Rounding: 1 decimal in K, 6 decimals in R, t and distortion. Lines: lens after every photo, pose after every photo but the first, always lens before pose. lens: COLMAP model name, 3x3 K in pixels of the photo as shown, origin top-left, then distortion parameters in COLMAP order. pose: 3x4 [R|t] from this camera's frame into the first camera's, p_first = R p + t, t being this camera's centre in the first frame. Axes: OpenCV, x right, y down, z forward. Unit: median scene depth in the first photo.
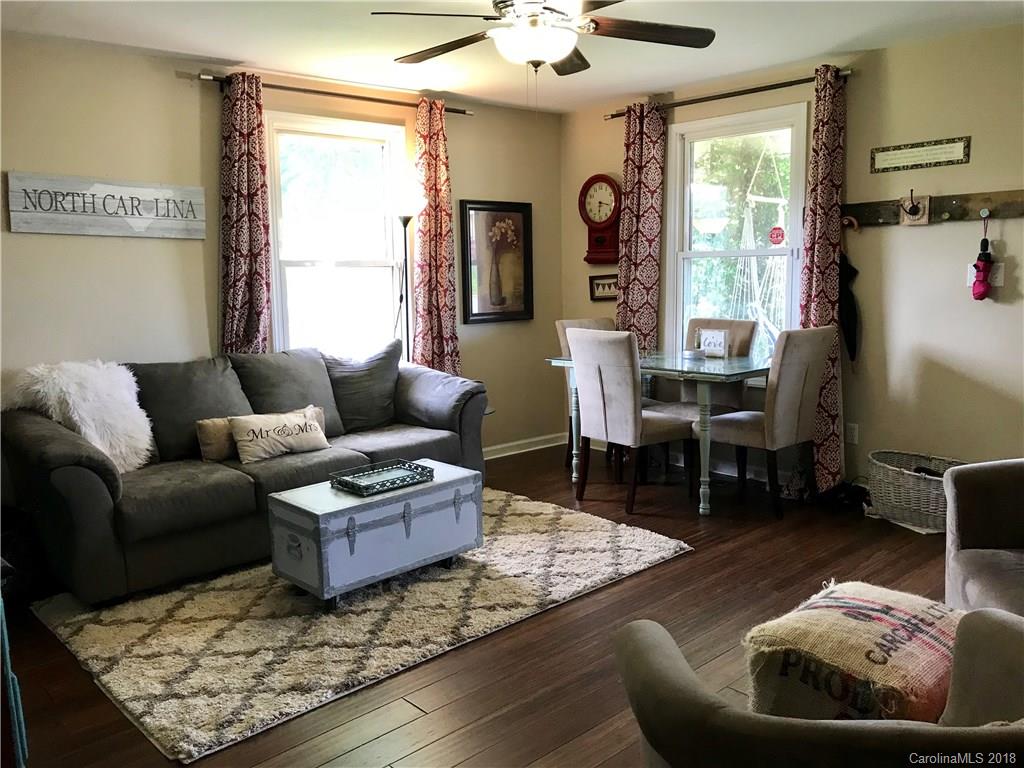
lens RADIAL K [[842.1, 0, 512.0], [0, 842.1, 384.0], [0, 0, 1]] dist [0.006324, 0.003578]
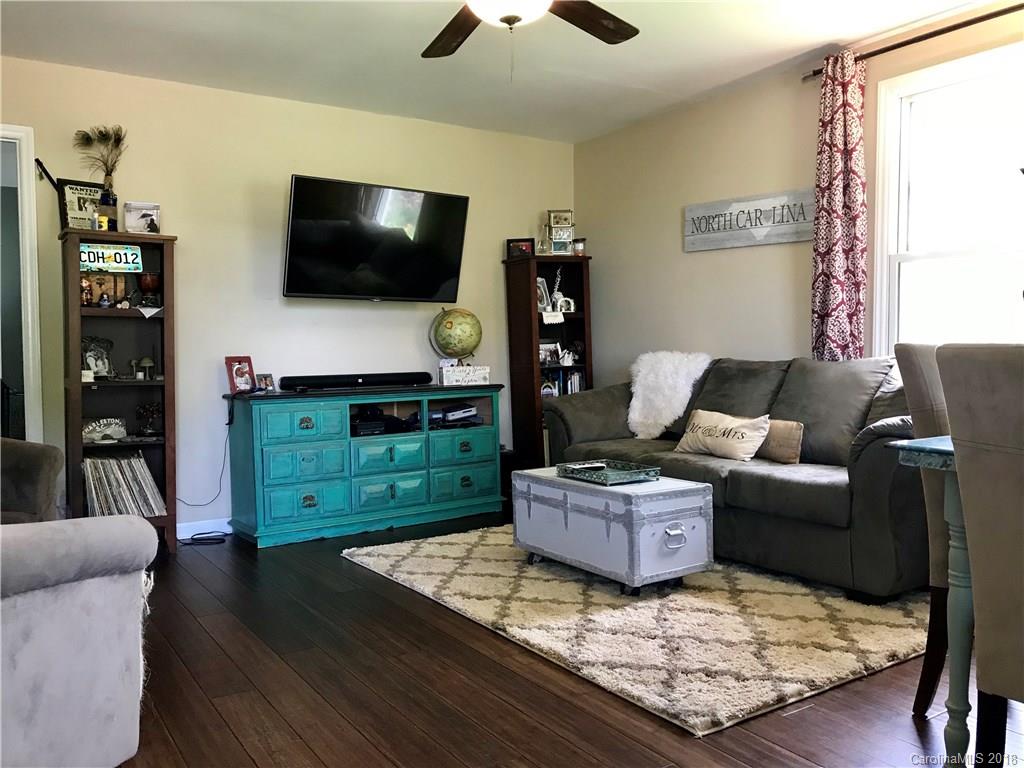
lens RADIAL K [[854.6, 0, 512.0], [0, 854.6, 384.0], [0, 0, 1]] dist [0.066869, 0.000576]
pose [[-0.163441, 0.068101, -0.984200, 0.749413], [-0.126244, 0.987969, 0.089326, -0.058805], [0.978442, 0.138849, -0.152877, 0.923703]]
